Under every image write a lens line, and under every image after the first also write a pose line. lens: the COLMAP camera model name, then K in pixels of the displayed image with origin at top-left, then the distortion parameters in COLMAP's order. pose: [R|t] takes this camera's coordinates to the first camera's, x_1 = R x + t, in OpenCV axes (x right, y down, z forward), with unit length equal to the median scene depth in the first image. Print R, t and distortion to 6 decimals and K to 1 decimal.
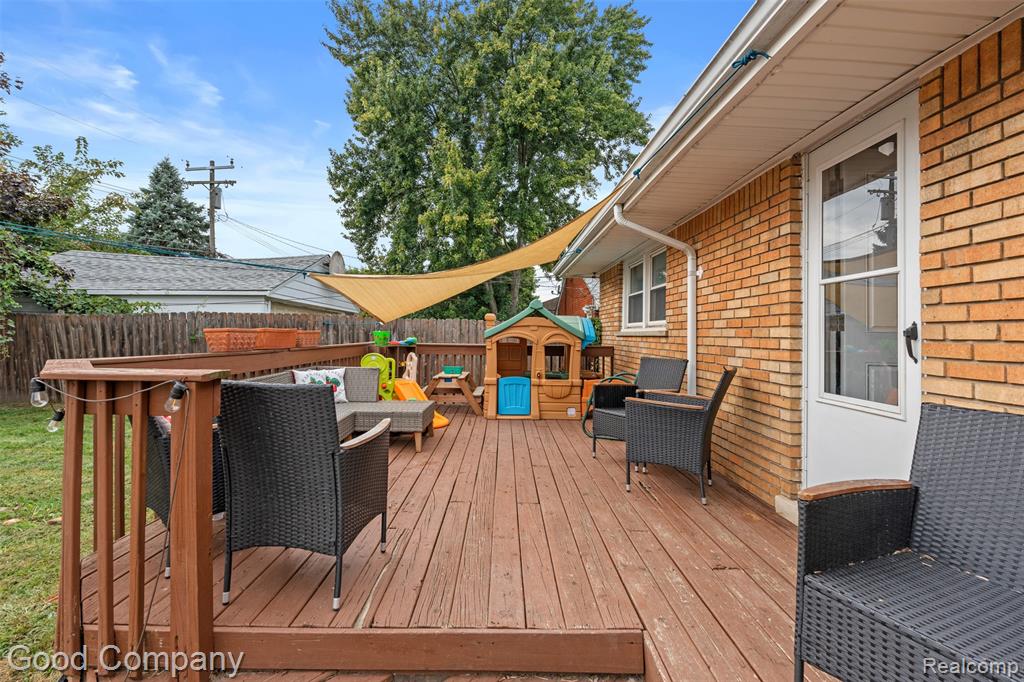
lens RADIAL K [[455.8, 0, 506.5], [0, 455.8, 333.0], [0, 0, 1]] dist [-0.004310, -0.000249]
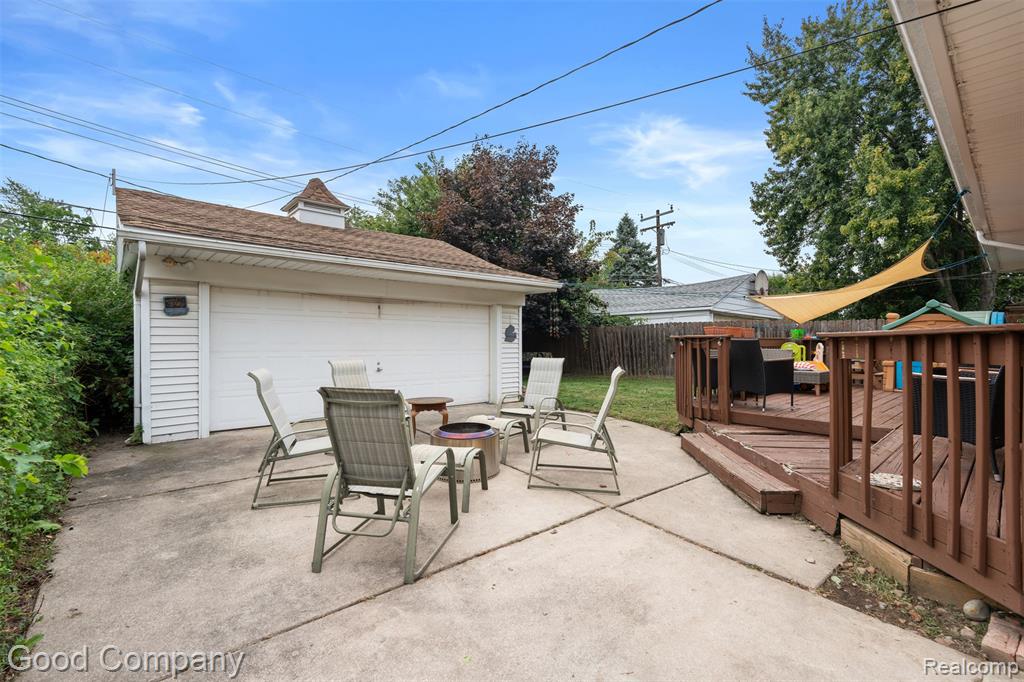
lens RADIAL K [[455.8, 0, 506.5], [0, 455.8, 333.0], [0, 0, 1]] dist [-0.004310, -0.000249]
pose [[0.649081, -0.023781, -0.760347, 0.104742], [0.007124, 0.999657, -0.025184, 0.016770], [0.760686, 0.010930, 0.649028, -0.297321]]
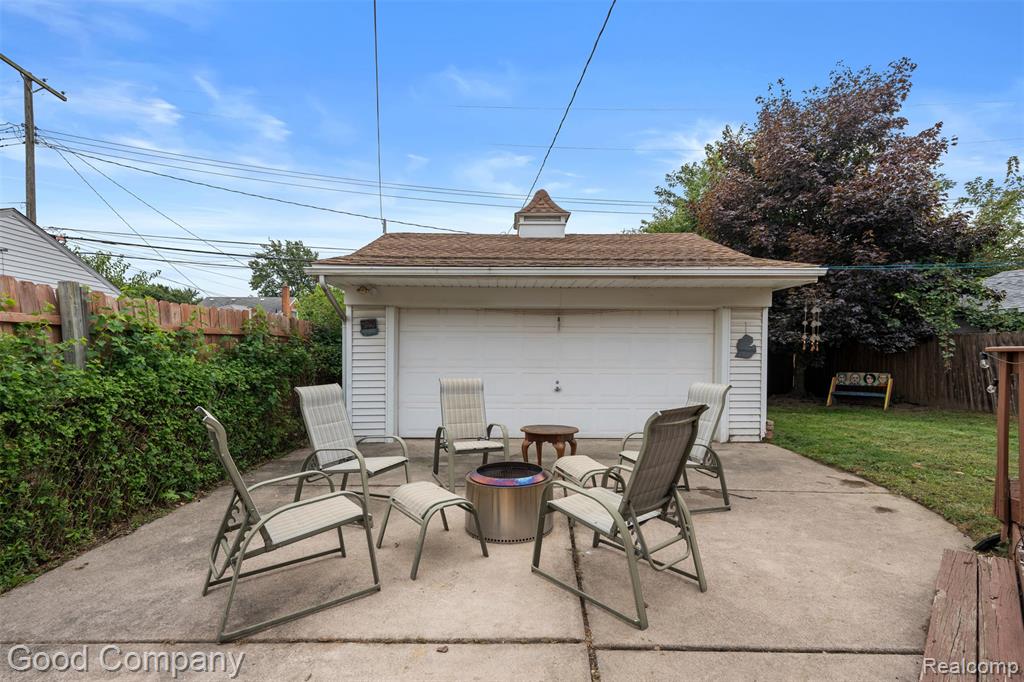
lens RADIAL K [[477.9, 0, 506.3], [0, 477.9, 360.0], [0, 0, 1]] dist [-0.003845, 0.000356]
pose [[0.000669, -0.003022, -0.999995, 0.101887], [0.001194, 0.999995, -0.003021, 0.015916], [0.999999, -0.001192, 0.000673, -0.106705]]
